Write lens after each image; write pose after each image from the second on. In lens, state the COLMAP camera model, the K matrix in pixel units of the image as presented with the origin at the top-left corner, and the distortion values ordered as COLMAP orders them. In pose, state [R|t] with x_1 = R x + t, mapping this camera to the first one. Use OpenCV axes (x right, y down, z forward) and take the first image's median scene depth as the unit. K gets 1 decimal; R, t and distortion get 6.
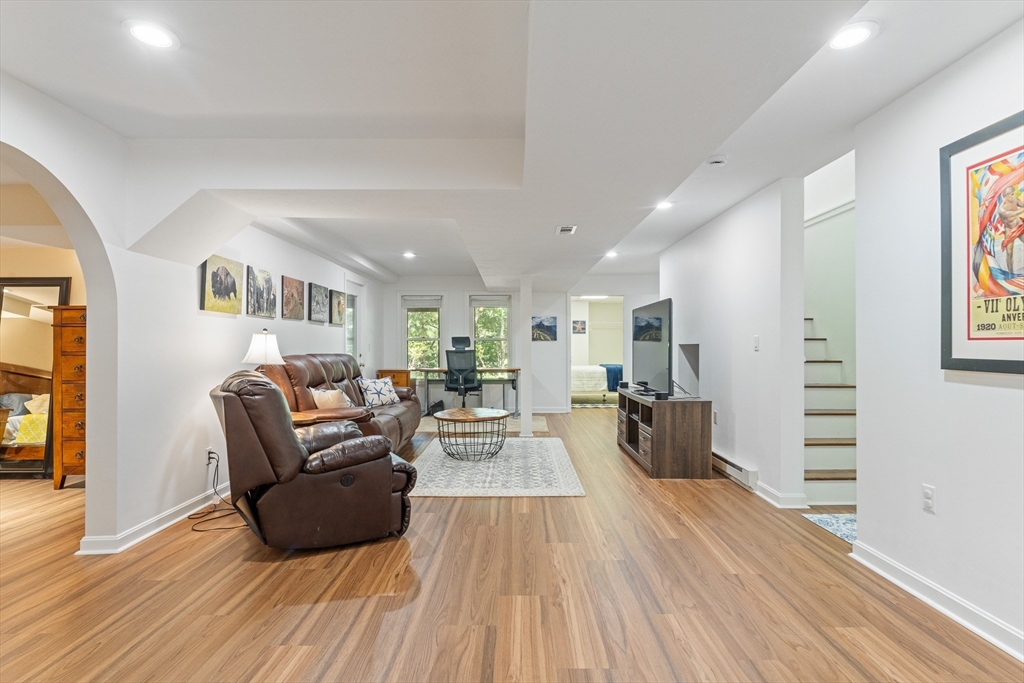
lens RADIAL K [[528.7, 0, 513.1], [0, 528.7, 342.6], [0, 0, 1]] dist [-0.000255, -0.000038]
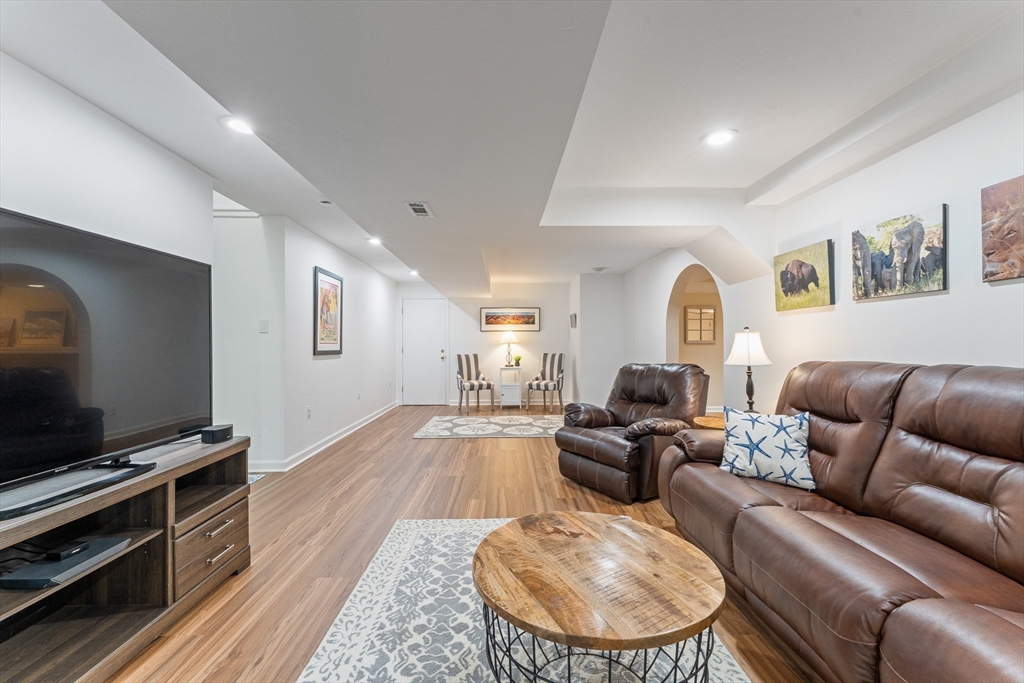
lens RADIAL K [[418.2, 0, 511.4], [0, 418.2, 342.1], [0, 0, 1]] dist [-0.000306, 0.000265]
pose [[-0.999659, 0.001460, -0.026082, -0.031212], [0.001808, 0.999909, -0.013356, 0.009816], [0.026060, -0.013398, -0.999571, 1.750396]]
